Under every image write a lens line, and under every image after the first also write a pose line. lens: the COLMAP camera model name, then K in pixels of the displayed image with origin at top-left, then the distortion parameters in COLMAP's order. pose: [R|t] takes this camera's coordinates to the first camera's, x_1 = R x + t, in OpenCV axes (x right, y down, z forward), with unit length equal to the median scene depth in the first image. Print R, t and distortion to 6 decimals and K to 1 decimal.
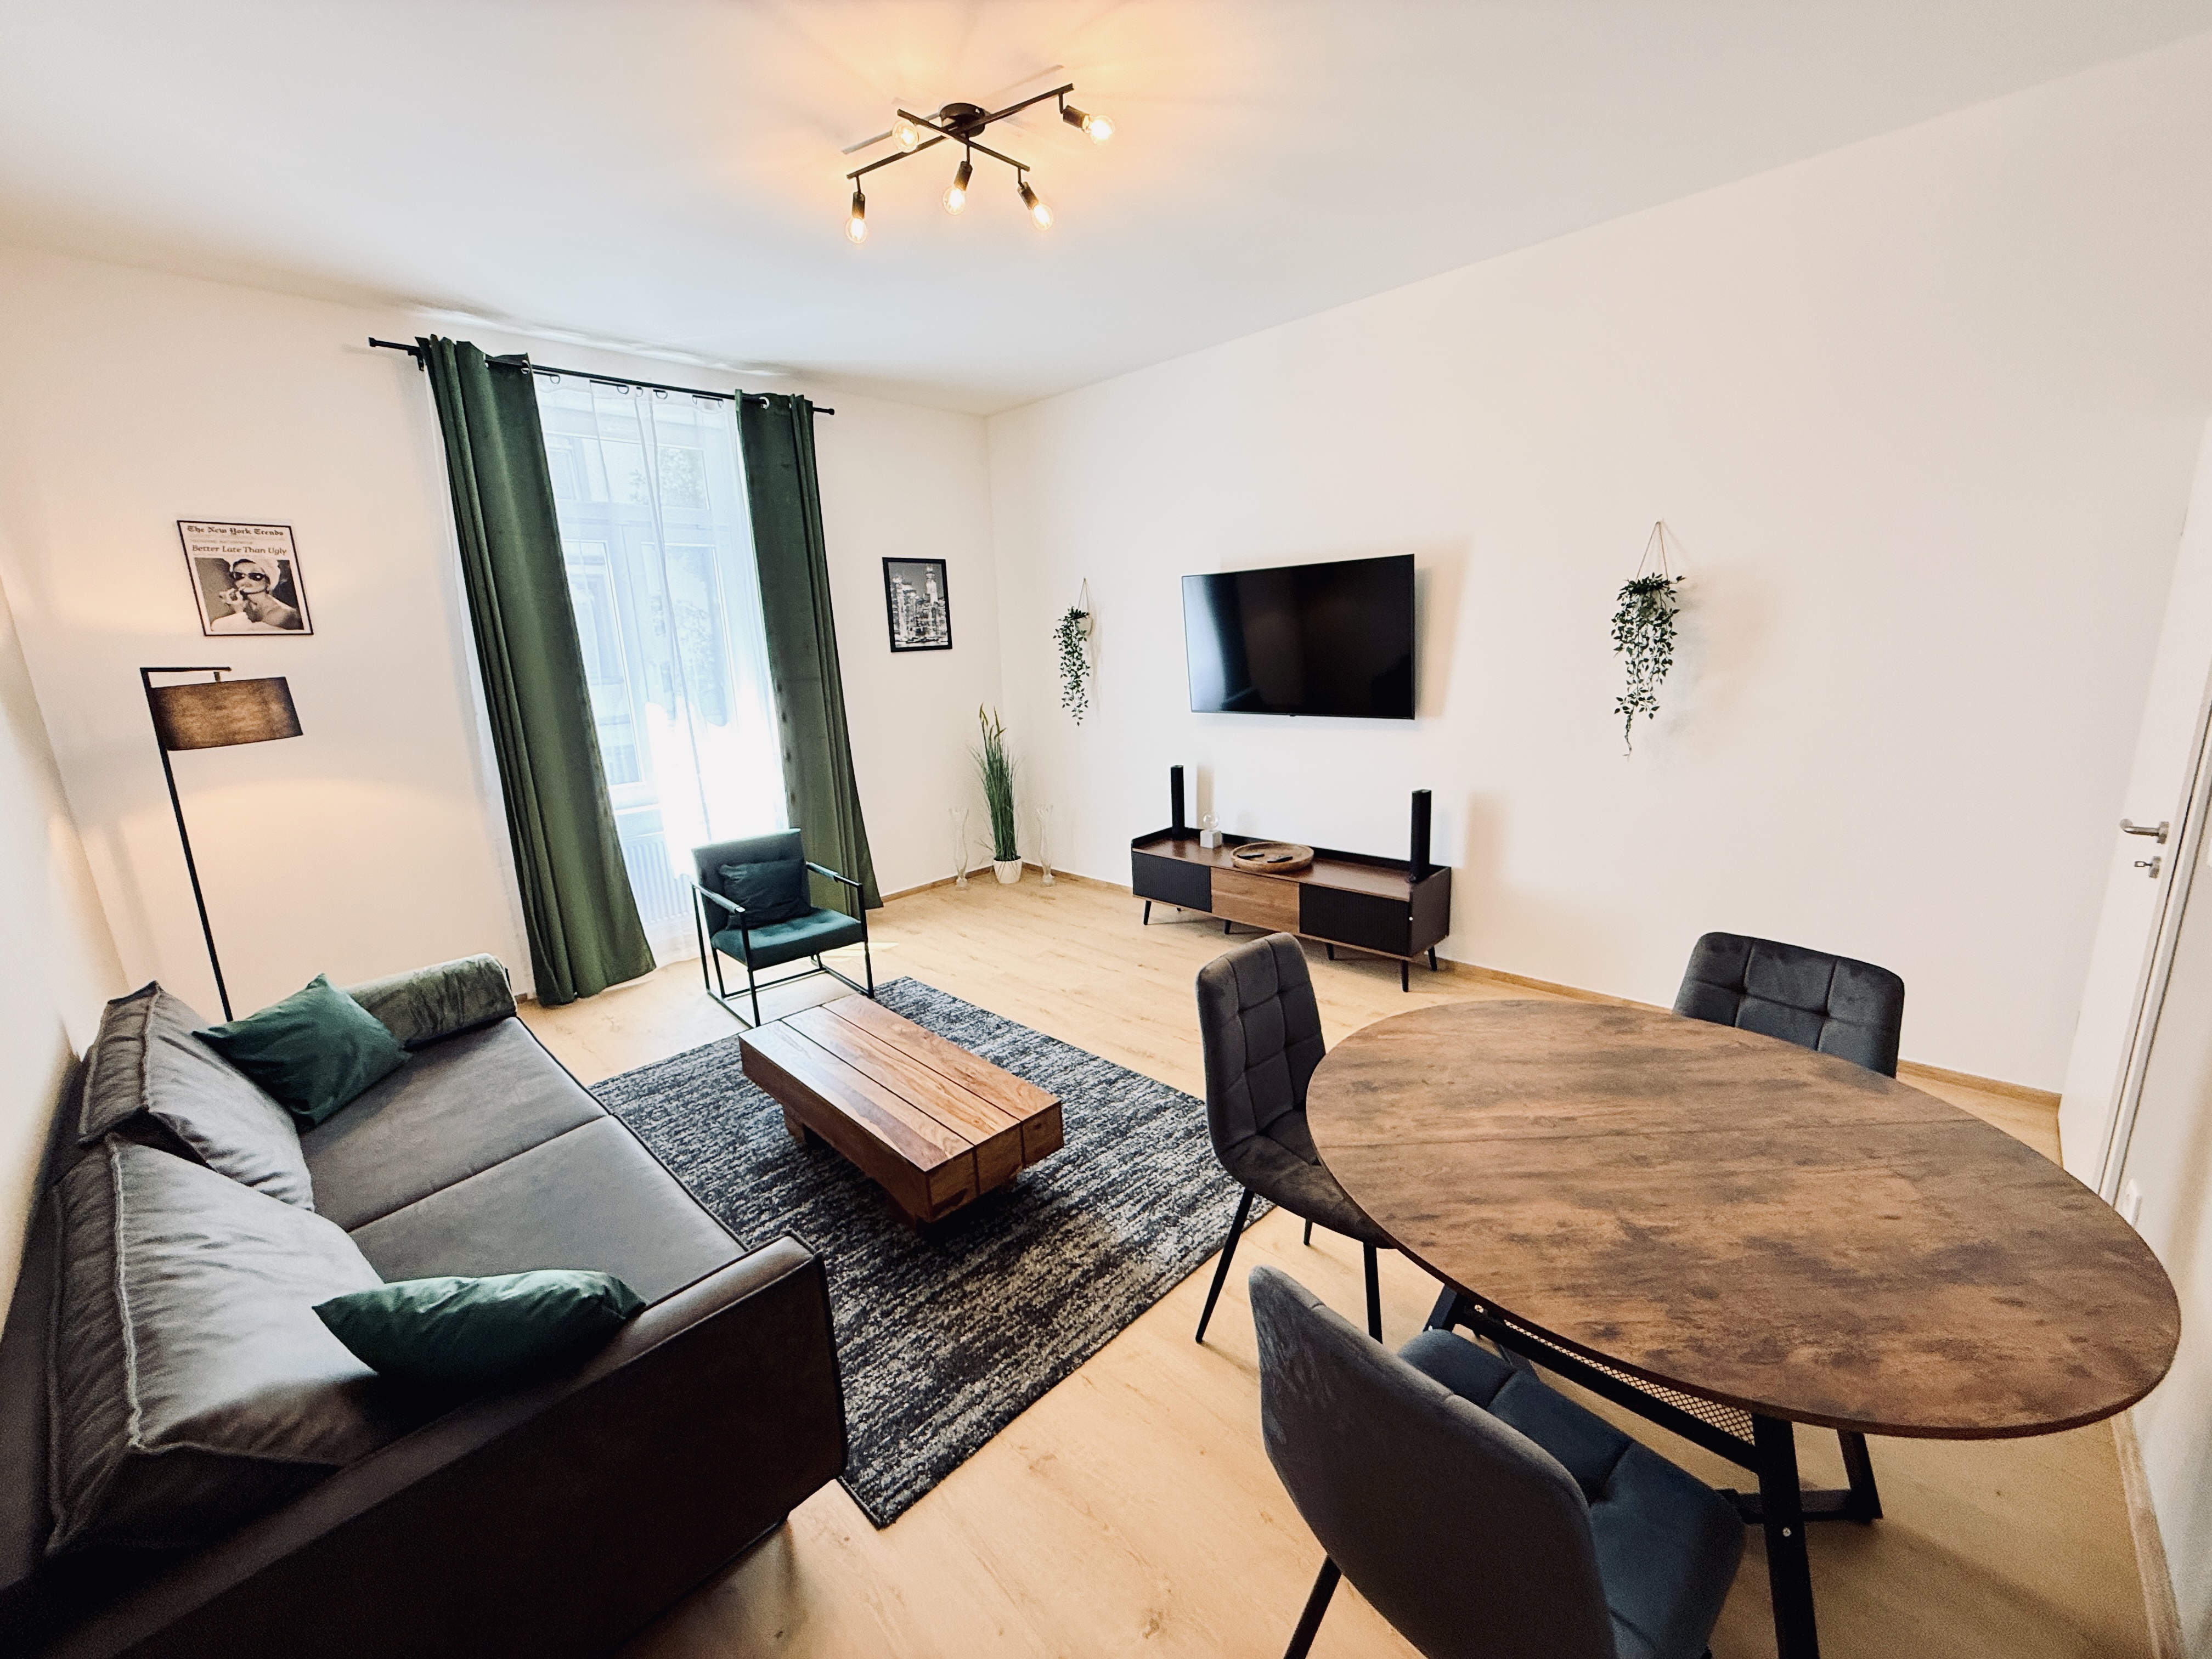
lens RADIAL K [[881.9, 0, 1102.4], [0, 881.9, 831.9], [0, 0, 1]] dist [-0.000417, -0.000358]
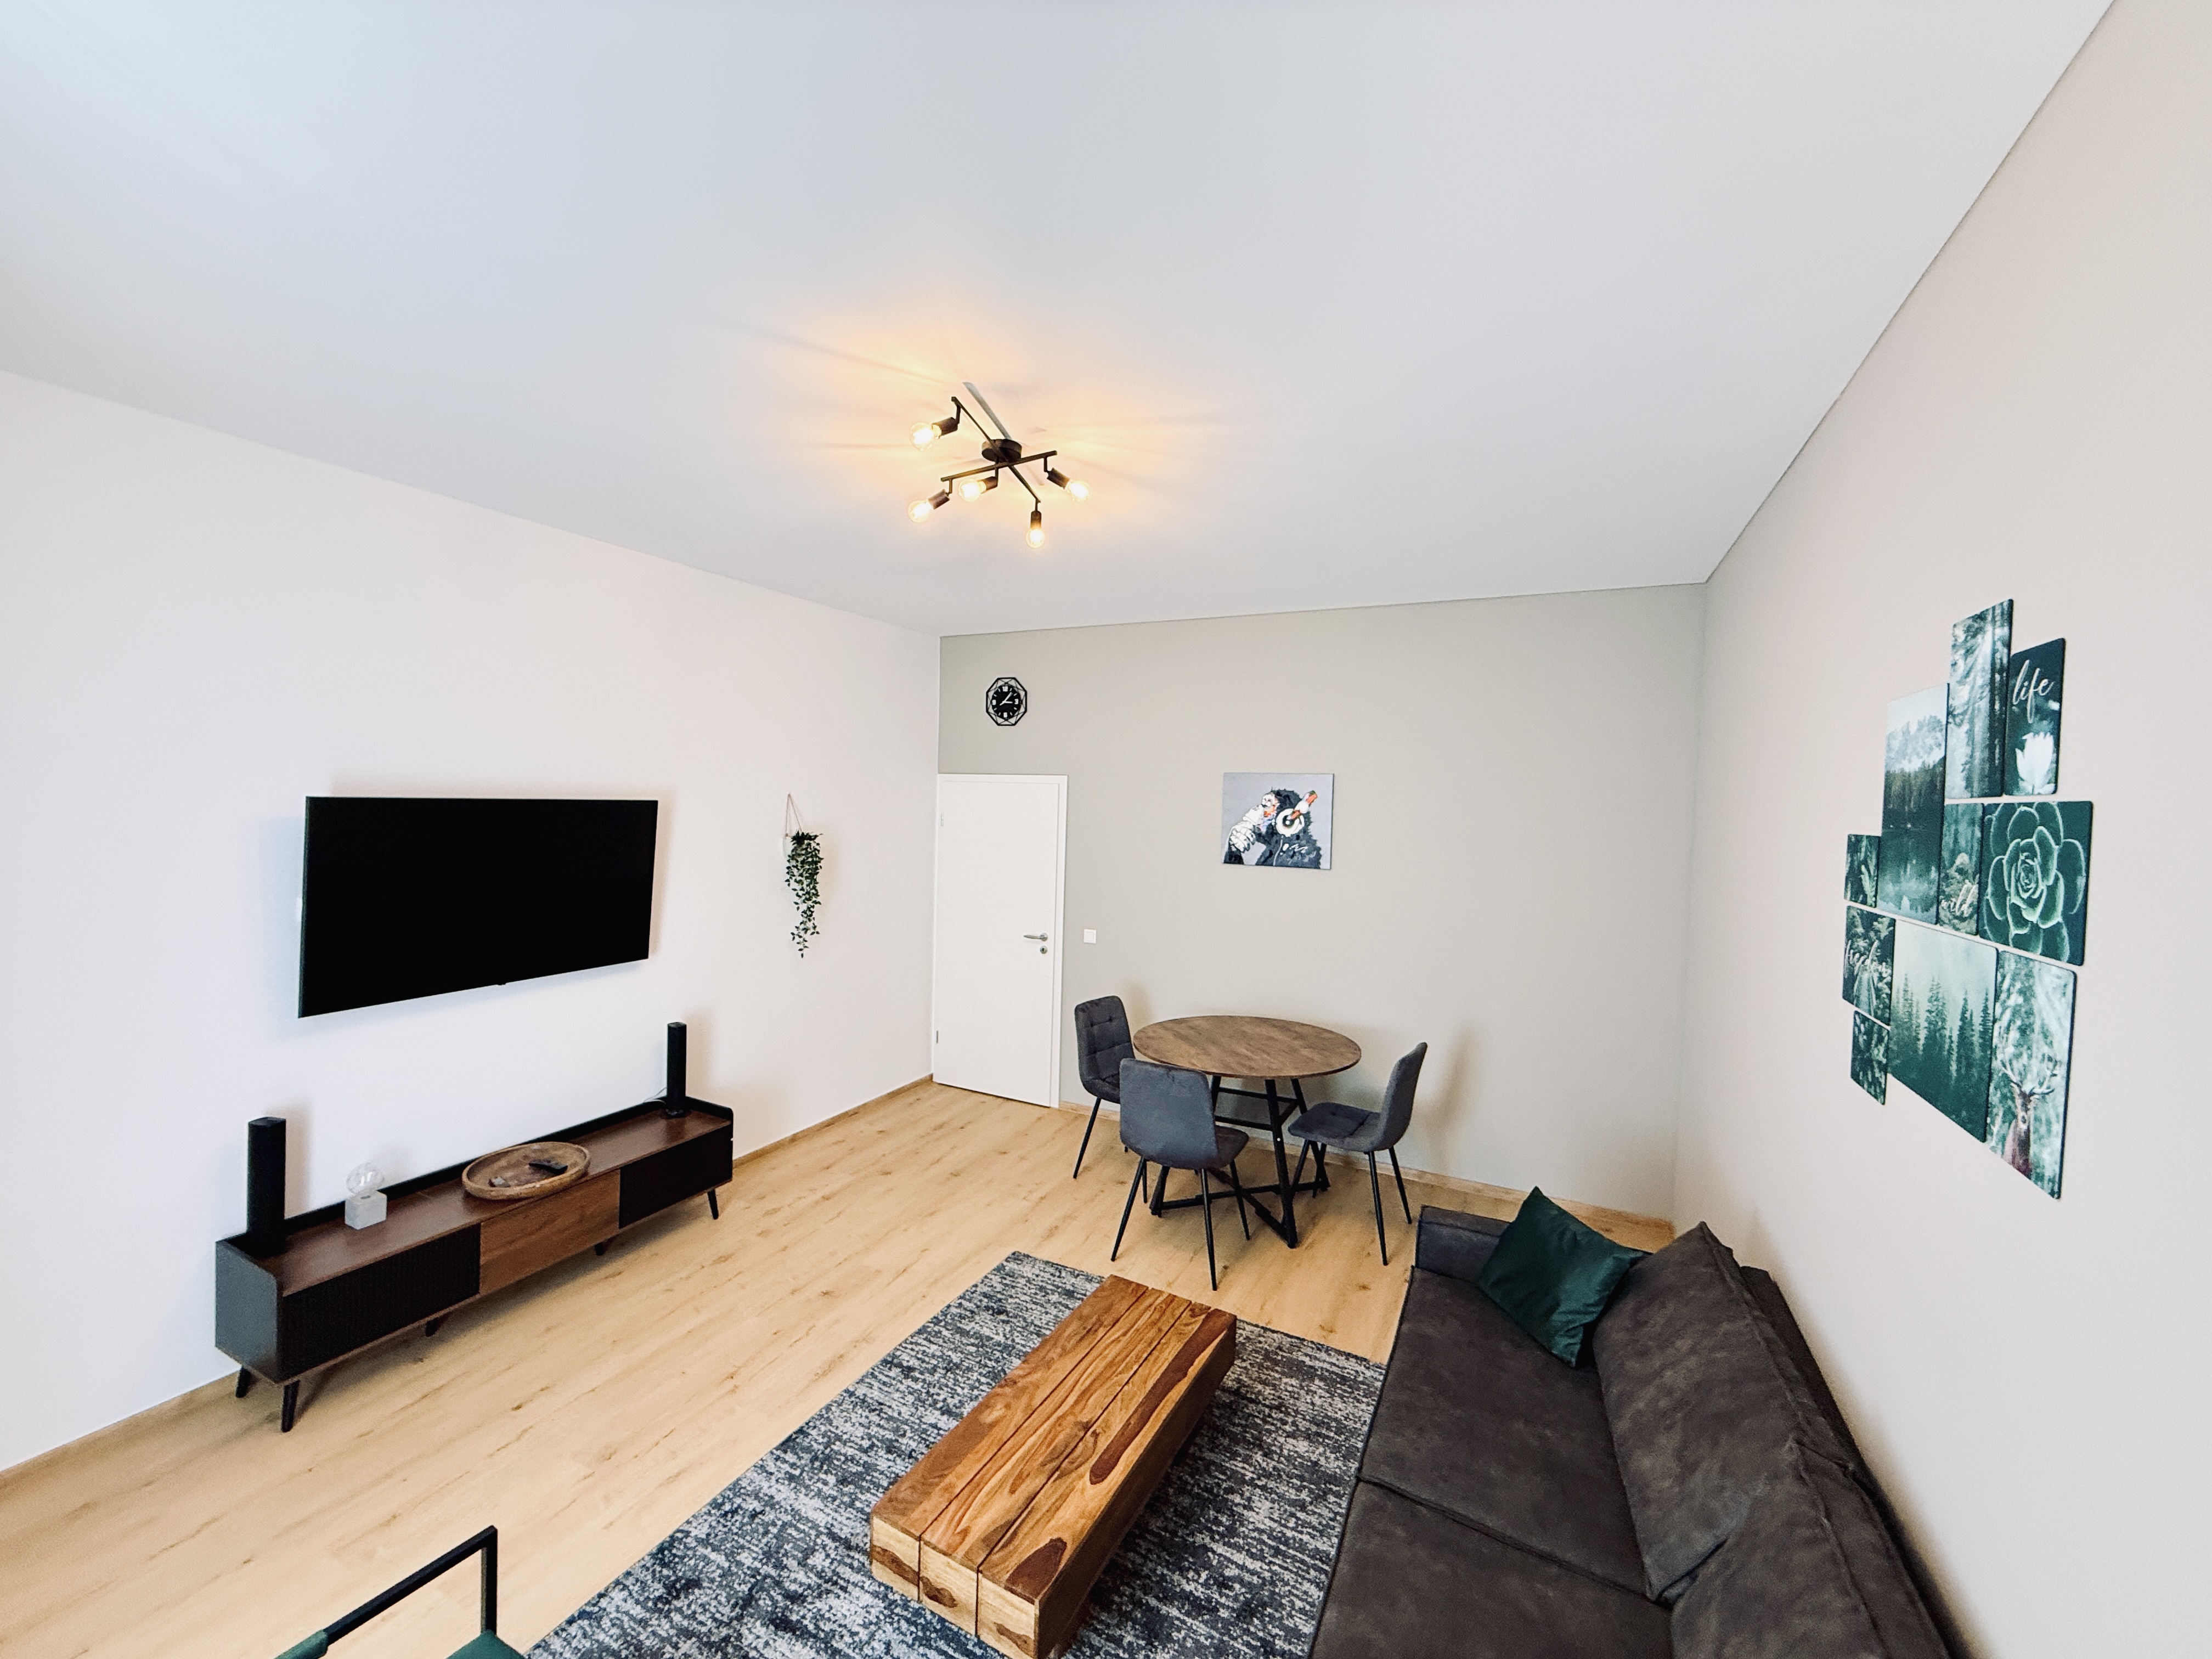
lens RADIAL K [[881.9, 0, 1101.0], [0, 881.9, 827.8], [0, 0, 1]] dist [-0.000417, -0.000358]
pose [[-0.298374, 0.003716, 0.954442, -0.886787], [0.194912, 0.979156, 0.057120, -0.270038], [-0.934335, 0.203075, -0.292879, 0.922082]]
